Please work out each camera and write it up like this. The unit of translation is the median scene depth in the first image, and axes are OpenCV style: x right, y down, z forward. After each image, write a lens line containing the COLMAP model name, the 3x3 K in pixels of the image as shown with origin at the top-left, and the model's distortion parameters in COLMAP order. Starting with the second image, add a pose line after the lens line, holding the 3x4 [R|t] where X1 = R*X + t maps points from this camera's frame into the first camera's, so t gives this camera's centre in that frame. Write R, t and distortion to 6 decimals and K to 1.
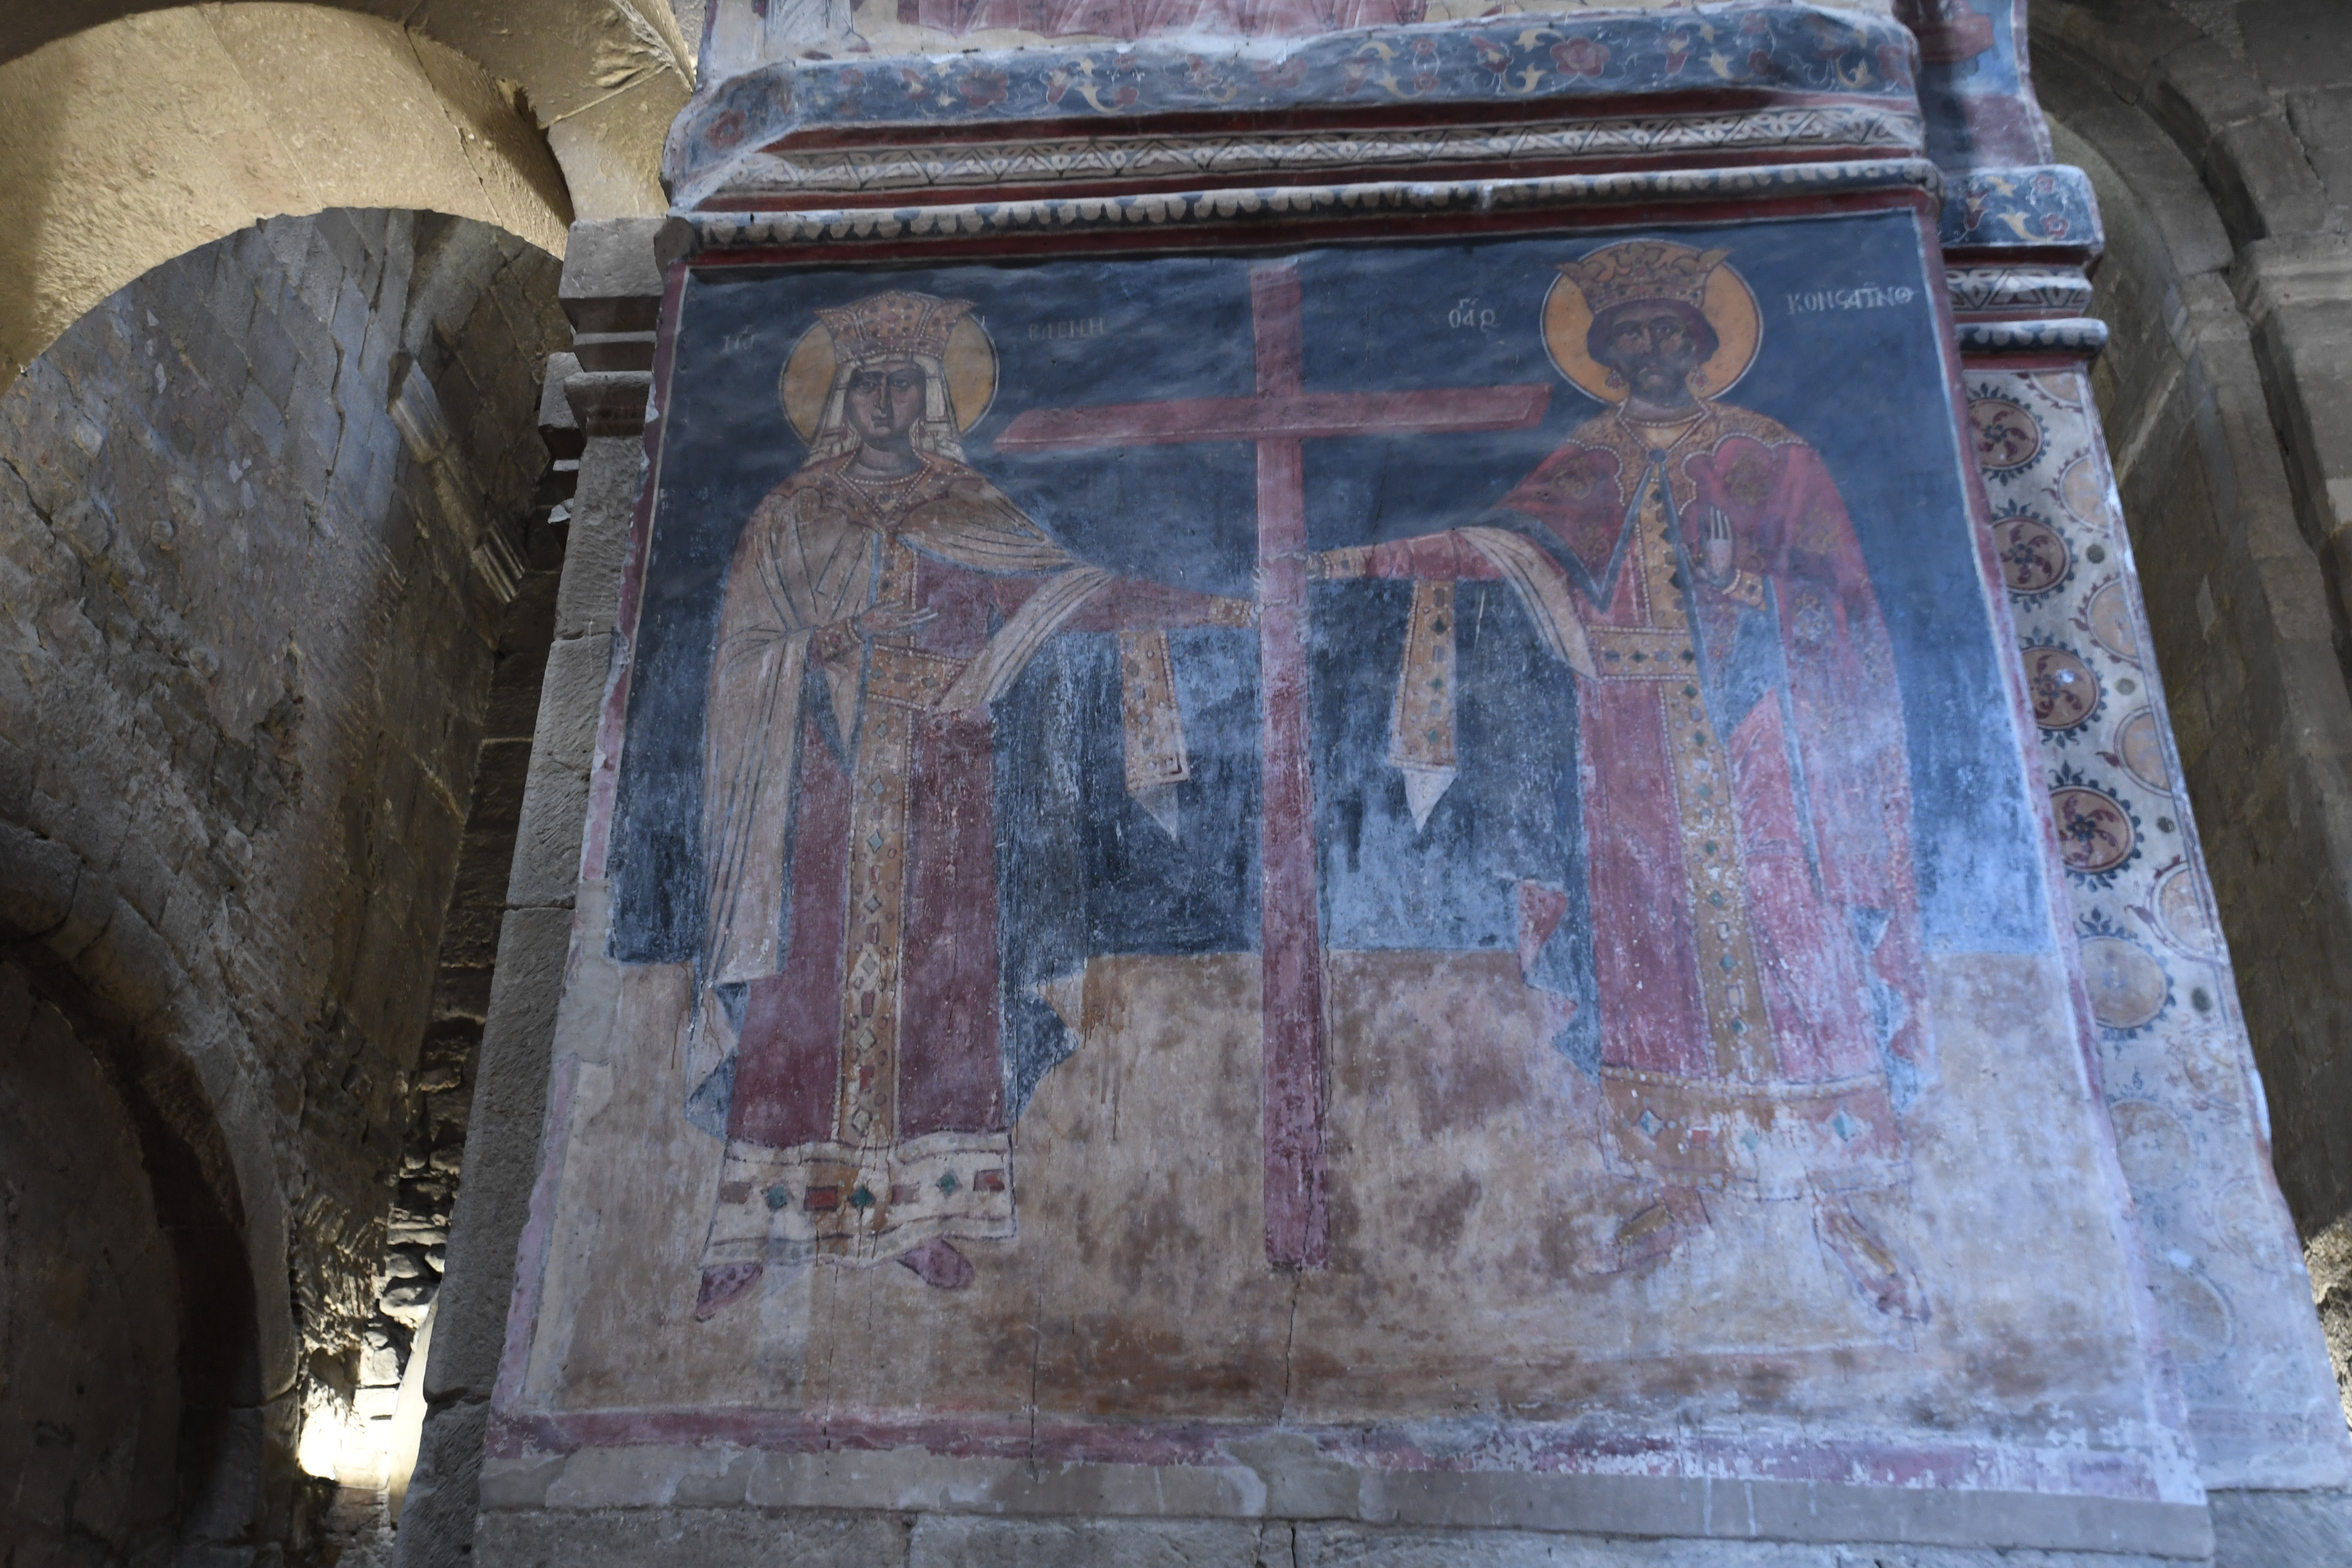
lens RADIAL K [[2249.1, 0, 1173.2], [0, 2249.1, 779.1], [0, 0, 1]] dist [0.082412, 0.000000]
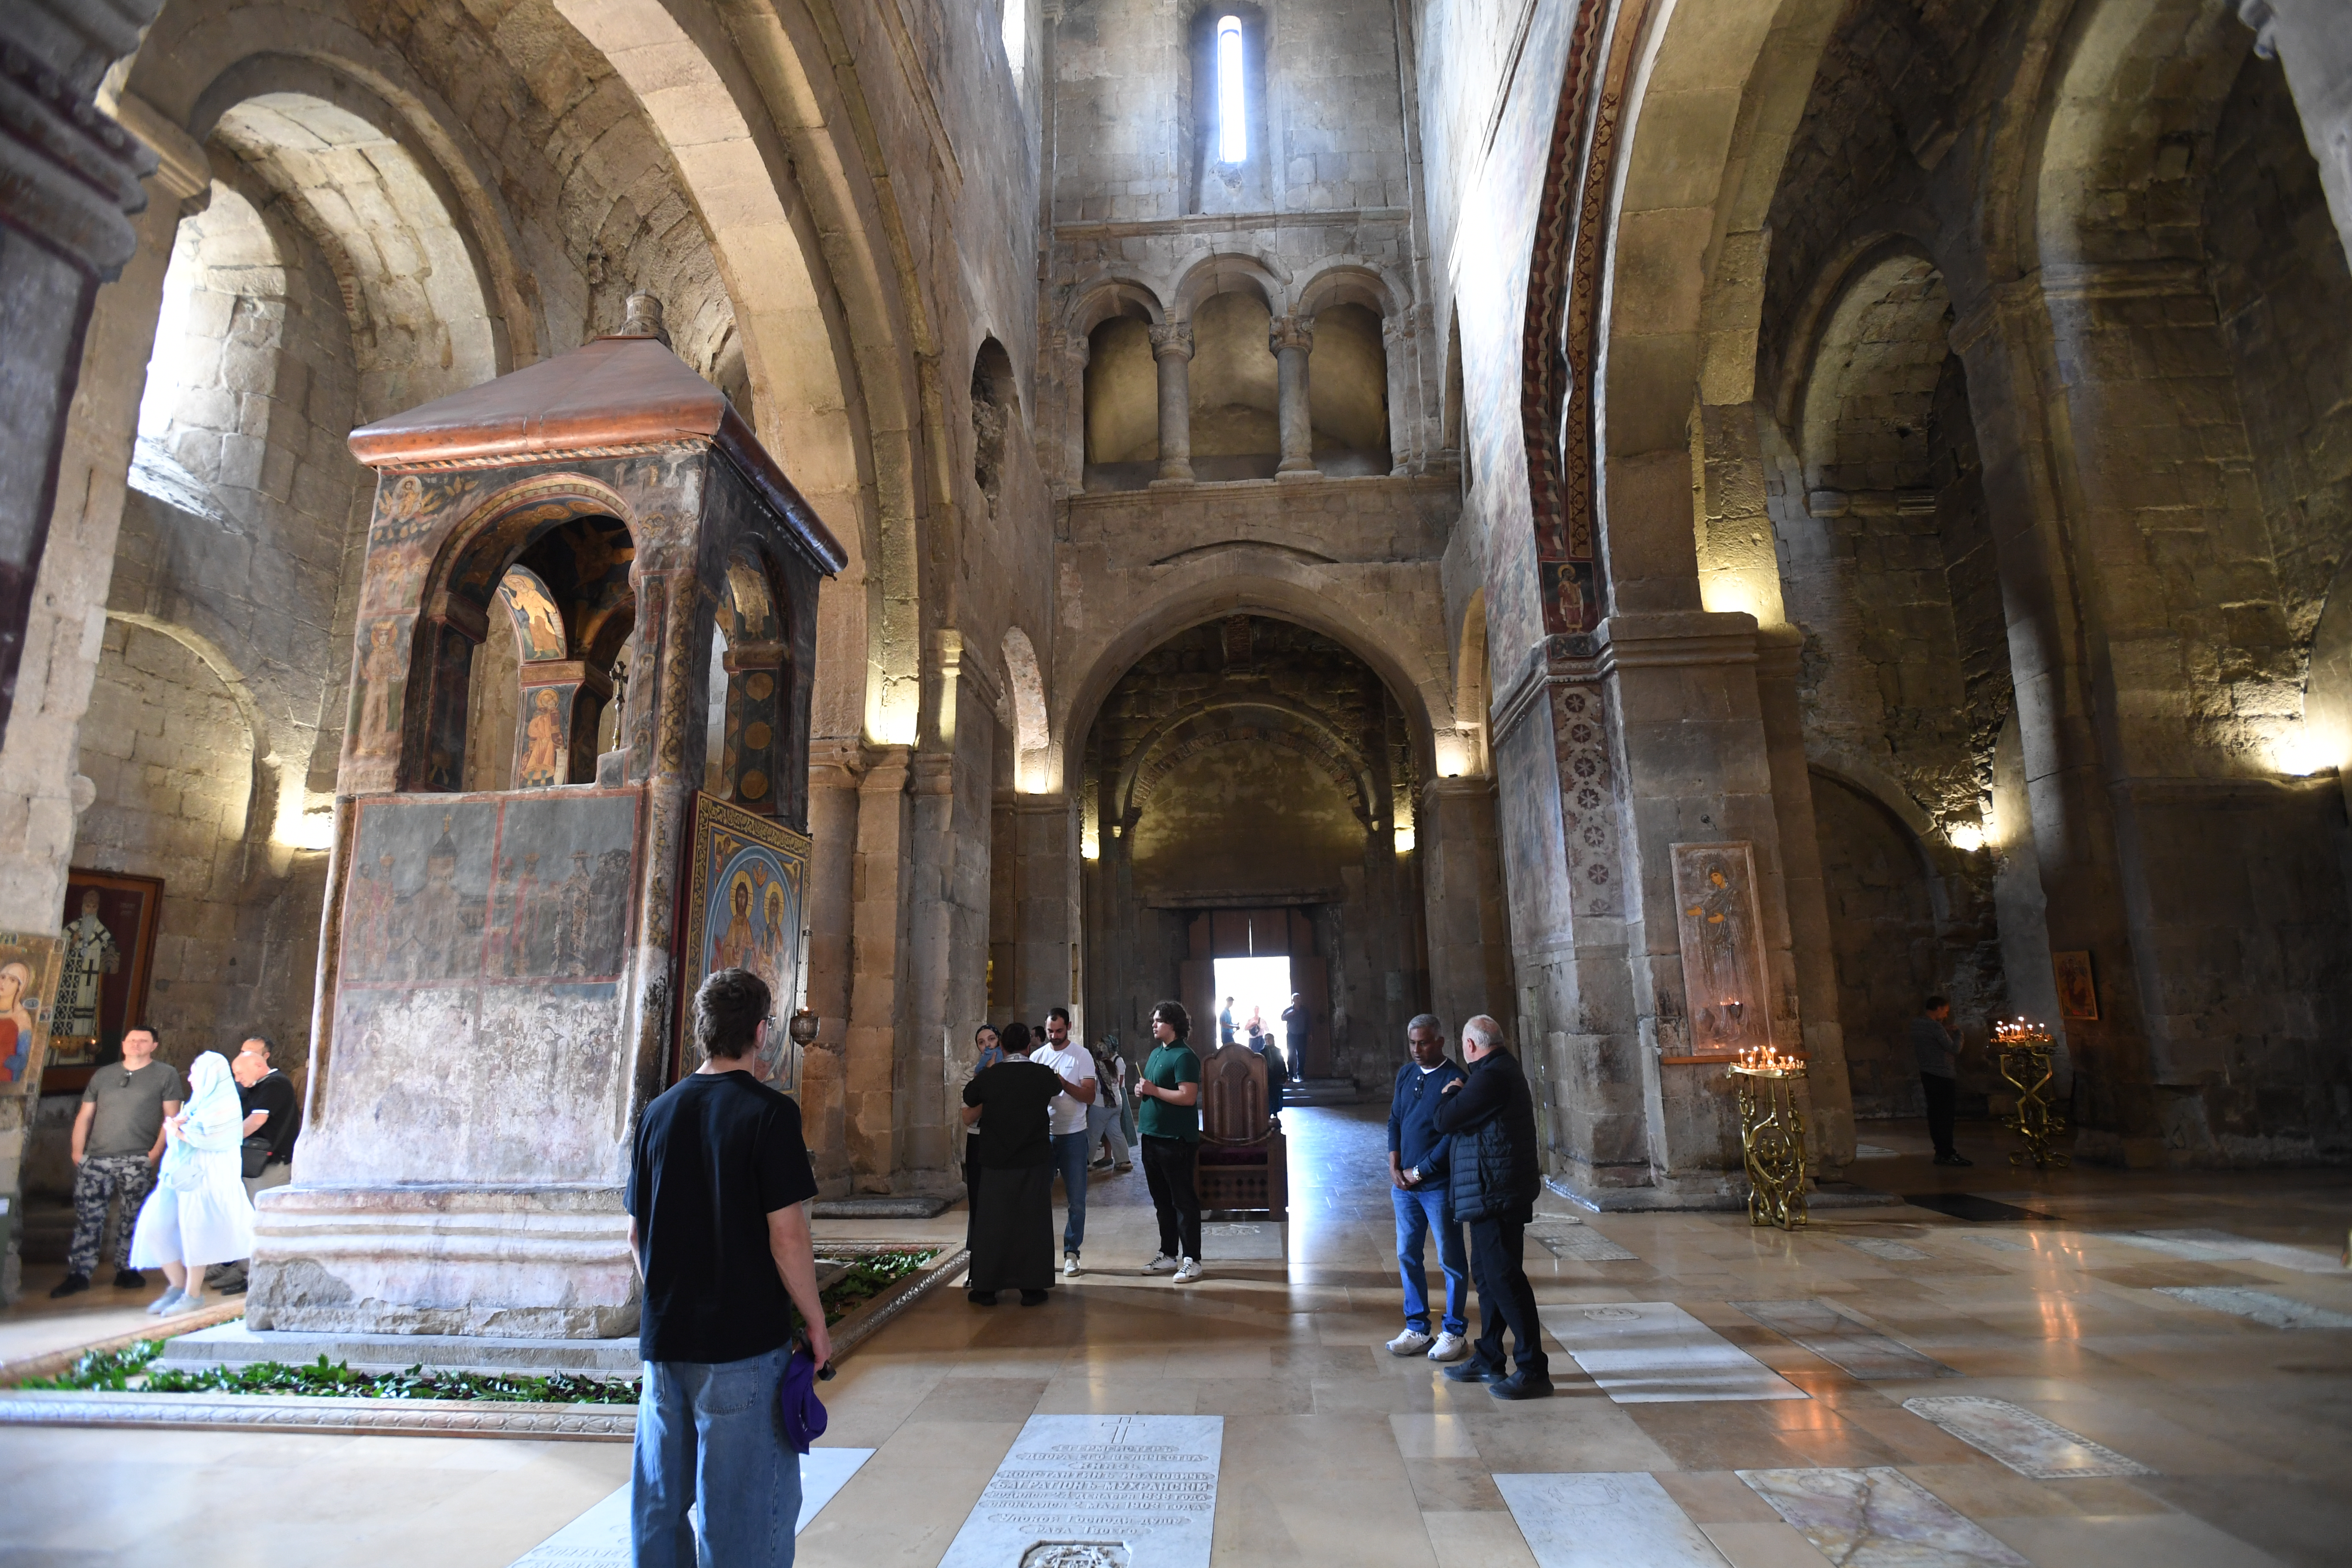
lens RADIAL K [[1135.2, 0, 1165.5], [0, 1135.2, 775.3], [0, 0, 1]] dist [-0.024999, 0.003165]
pose [[-0.013397, -0.230884, -0.972889, 1.031304], [0.501249, 0.840344, -0.206331, -0.002050], [0.865200, -0.490423, 0.104472, -0.019597]]
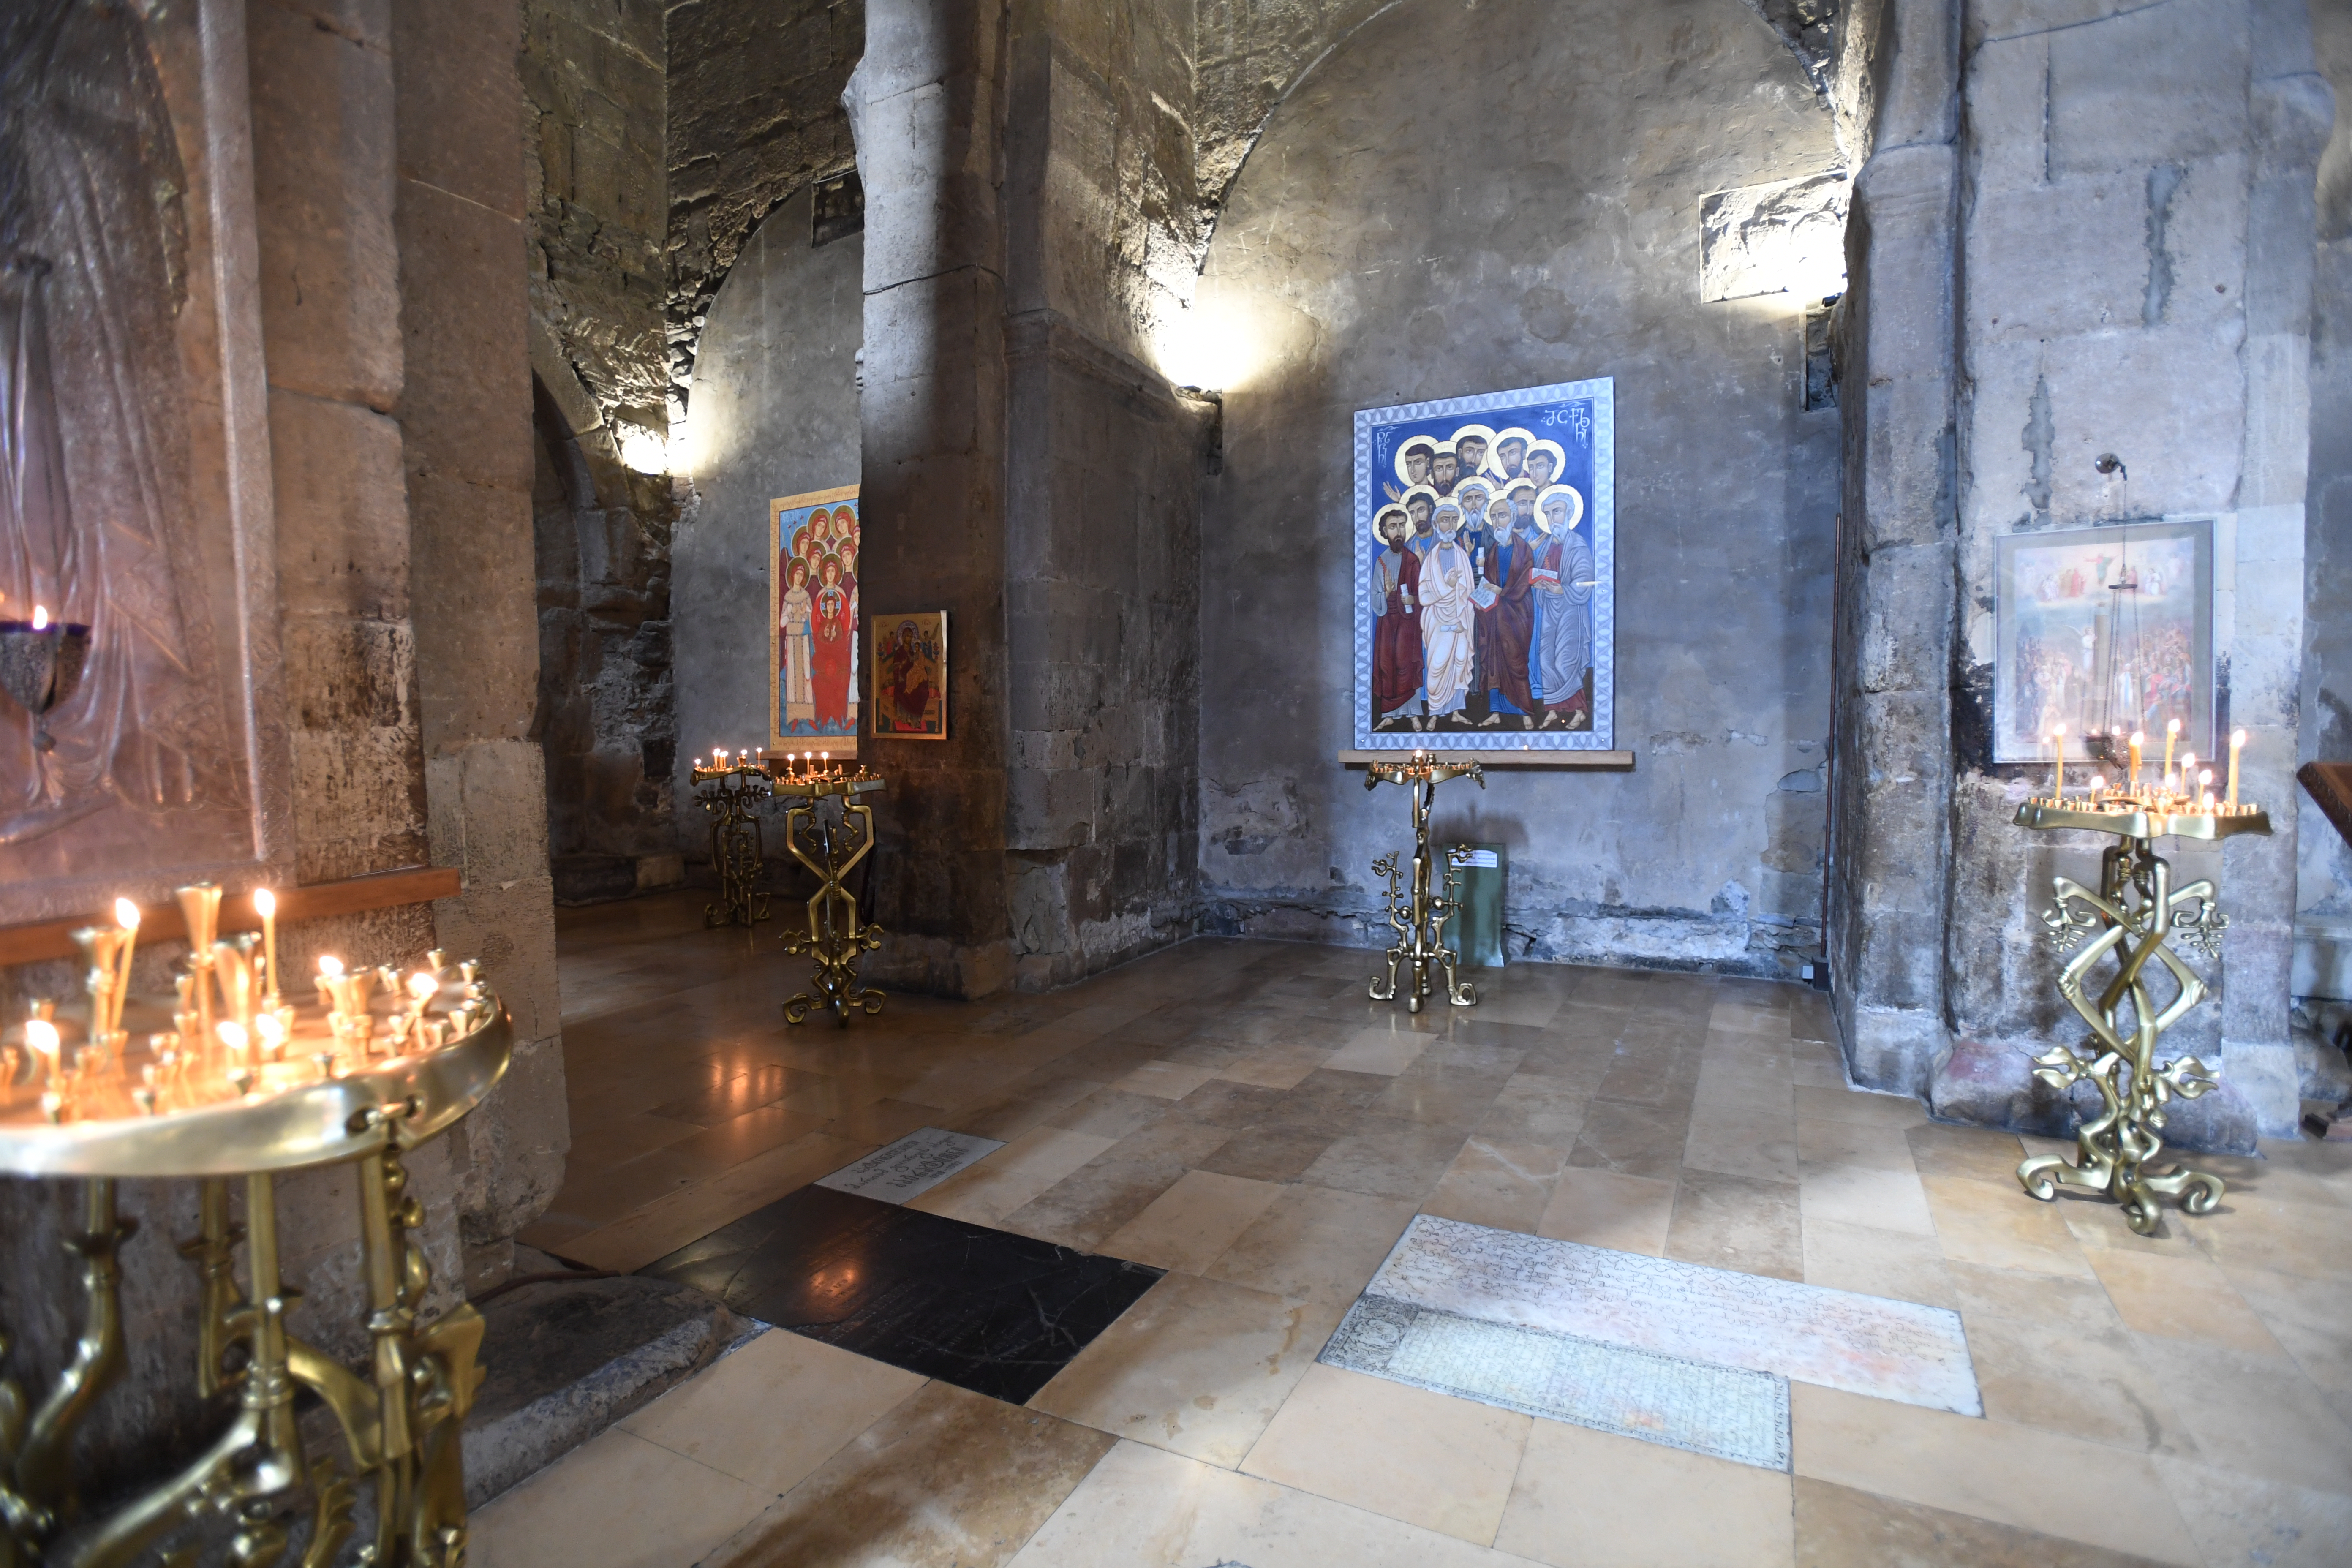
lens RADIAL K [[1135.2, 0, 1177.5], [0, 1135.2, 762.3], [0, 0, 1]] dist [-0.024999, 0.003165]
pose [[0.918110, -0.020919, -0.395773, 0.357362], [0.222347, 0.853834, 0.470669, 0.160426], [0.328078, -0.520125, 0.788565, 0.279744]]
